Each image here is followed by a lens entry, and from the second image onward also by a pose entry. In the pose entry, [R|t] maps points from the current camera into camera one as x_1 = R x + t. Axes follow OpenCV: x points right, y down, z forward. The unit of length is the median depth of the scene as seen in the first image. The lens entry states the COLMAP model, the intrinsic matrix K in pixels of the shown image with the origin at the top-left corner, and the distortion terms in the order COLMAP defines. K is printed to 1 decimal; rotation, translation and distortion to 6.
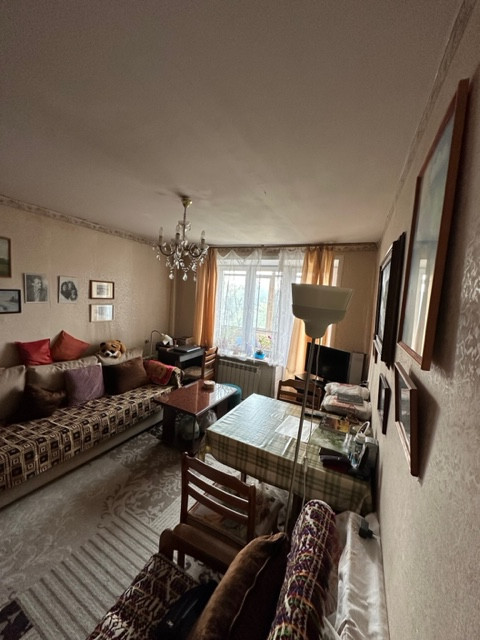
lens RADIAL K [[255.6, 0, 241.2], [0, 255.6, 320.6], [0, 0, 1]] dist [-0.002389, 0.000218]
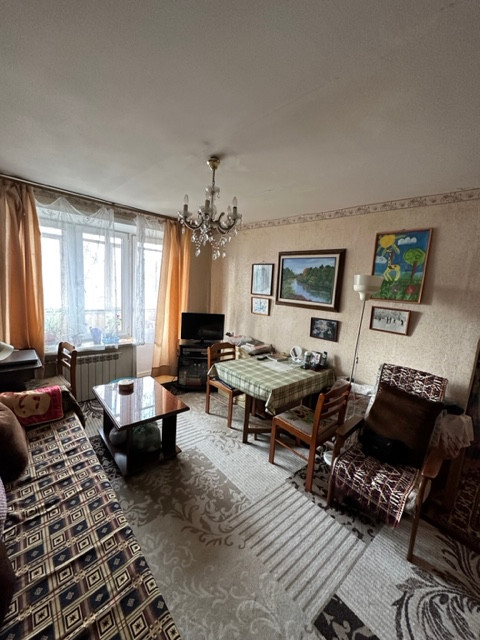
lens RADIAL K [[255.6, 0, 241.2], [0, 255.6, 320.6], [0, 0, 1]] dist [-0.002389, 0.000218]
pose [[0.355185, -0.183205, 0.916667, -1.041767], [0.050230, 0.982931, 0.176986, -0.098429], [-0.933445, -0.016819, 0.358325, 0.597864]]
